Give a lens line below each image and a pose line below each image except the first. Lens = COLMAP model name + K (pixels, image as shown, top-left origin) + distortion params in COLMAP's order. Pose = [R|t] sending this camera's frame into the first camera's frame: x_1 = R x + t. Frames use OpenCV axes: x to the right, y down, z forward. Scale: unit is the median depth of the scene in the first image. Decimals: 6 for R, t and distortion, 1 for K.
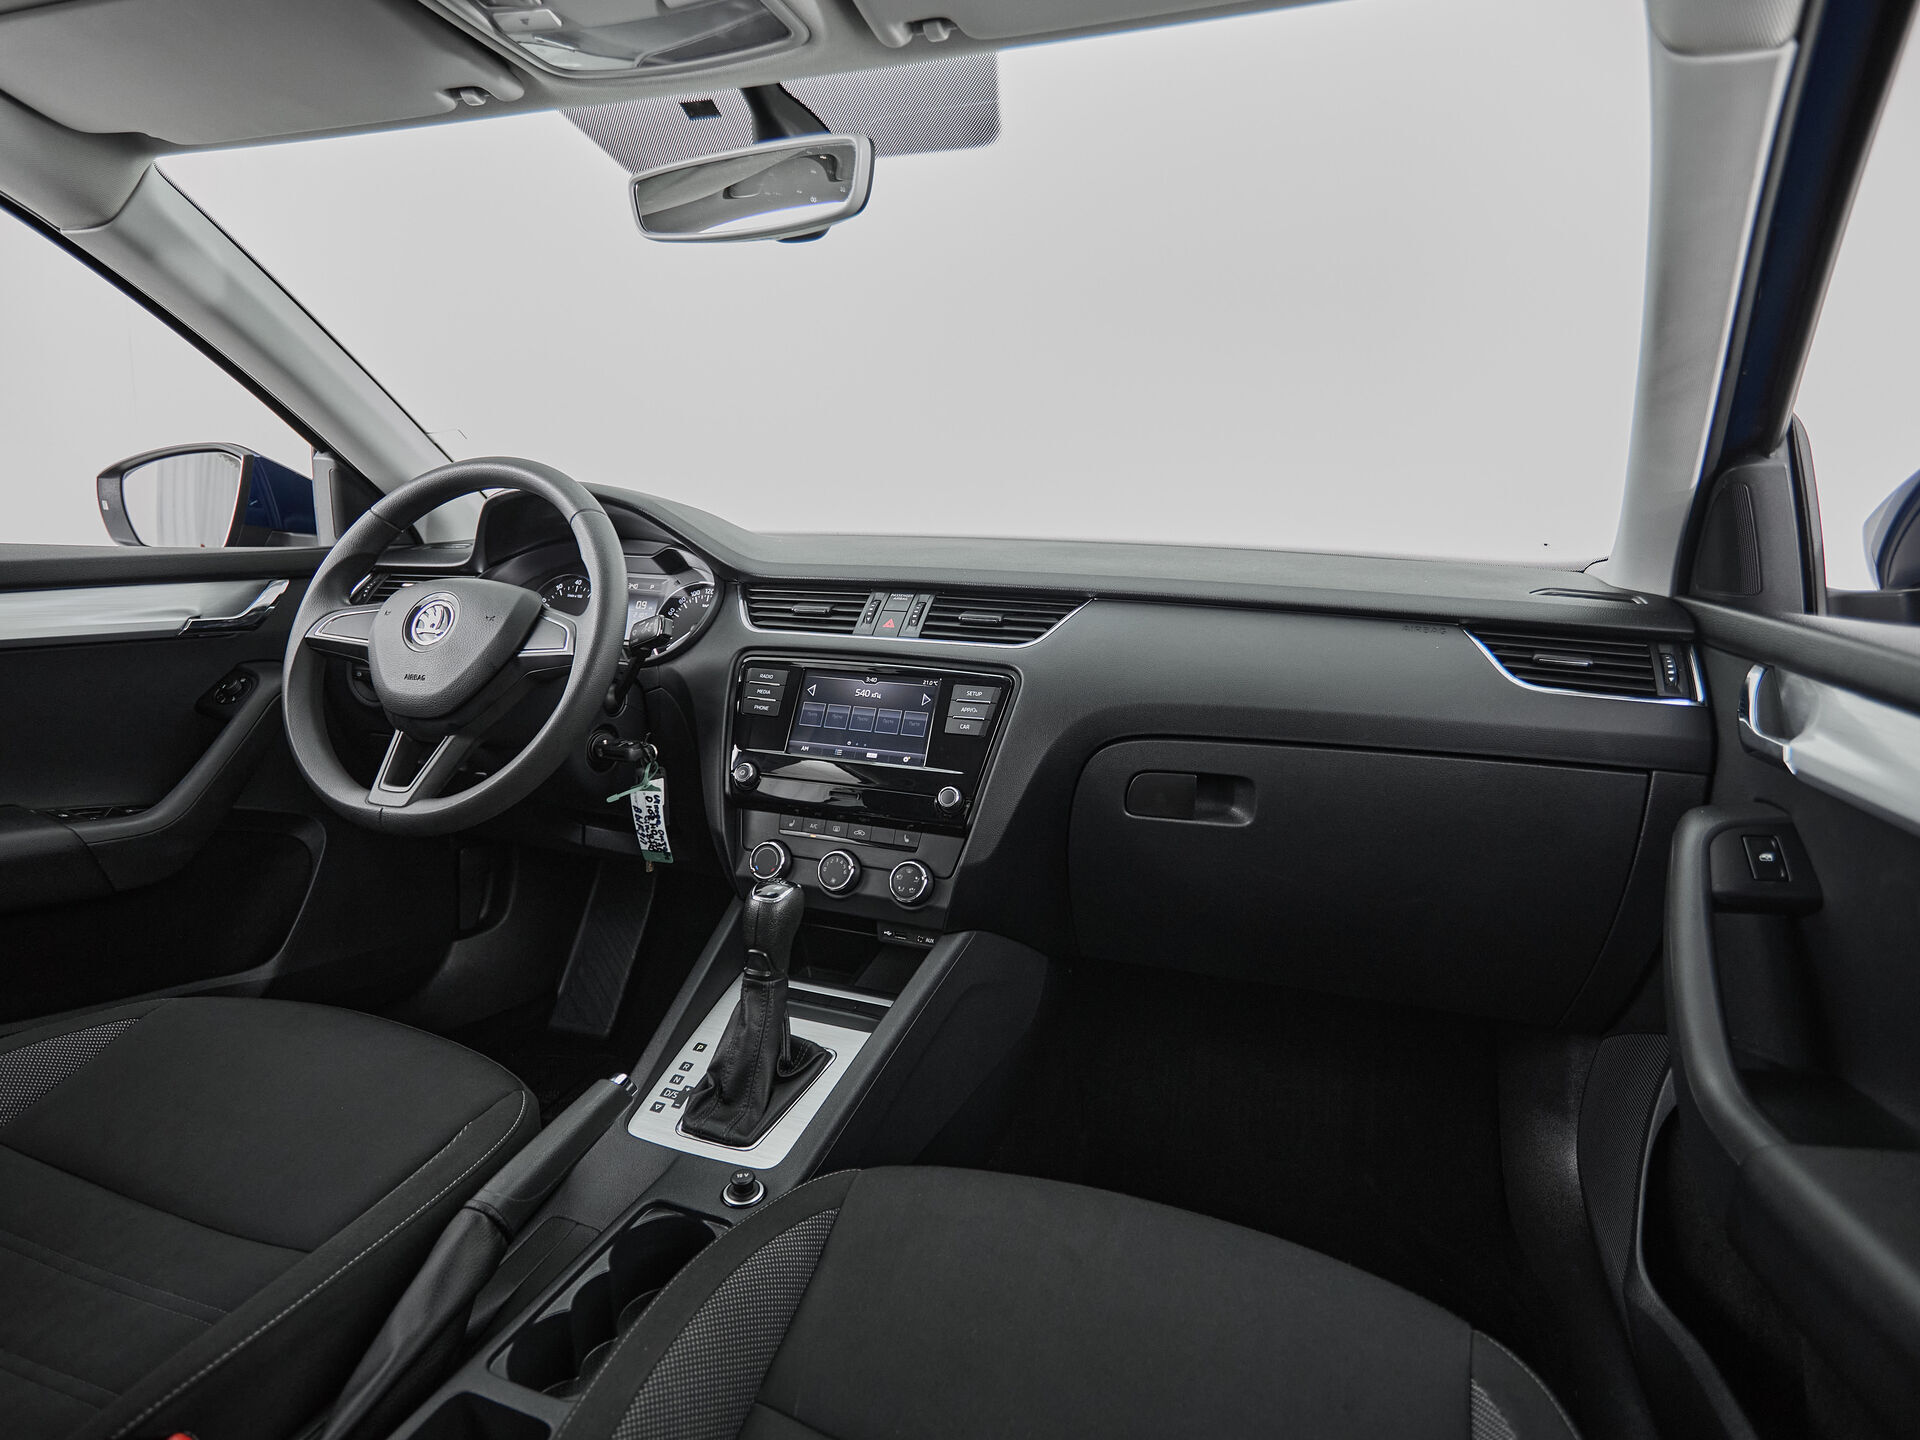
lens RADIAL K [[1088.0, 0, 960.0], [0, 1088.0, 720.0], [0, 0, 1]] dist [-0.004013, -0.001285]
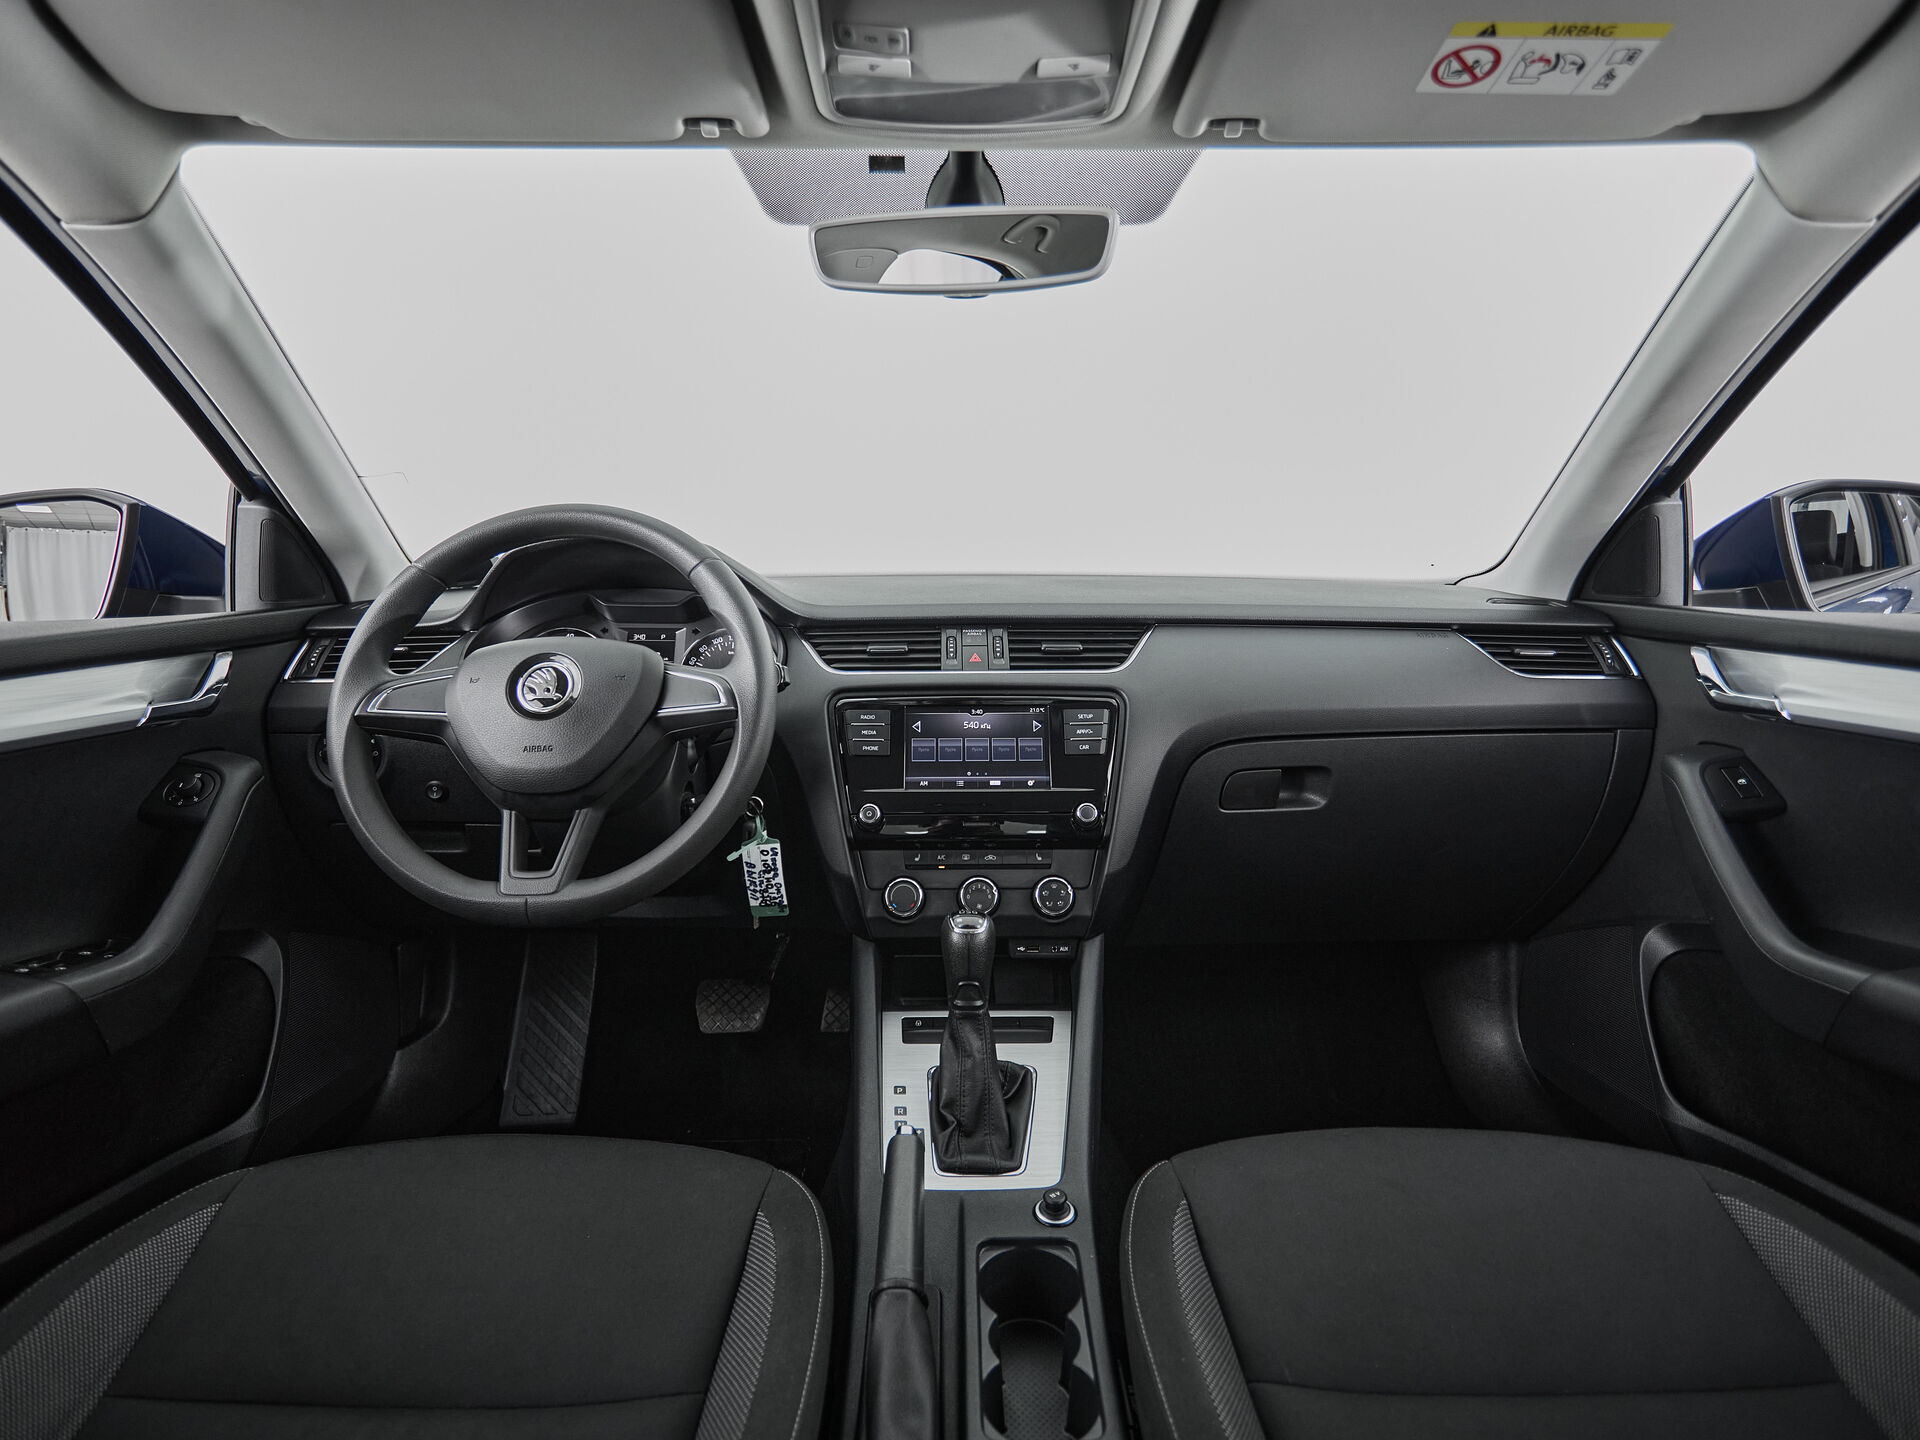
lens RADIAL K [[1025.9, 0, 960.0], [0, 1025.9, 720.0], [0, 0, 1]] dist [-0.006701, -0.000681]
pose [[0.932875, -0.083271, 0.350443, -0.446378], [0.090655, 0.995871, -0.004687, -0.026083], [-0.348606, 0.036141, 0.936572, 0.077738]]
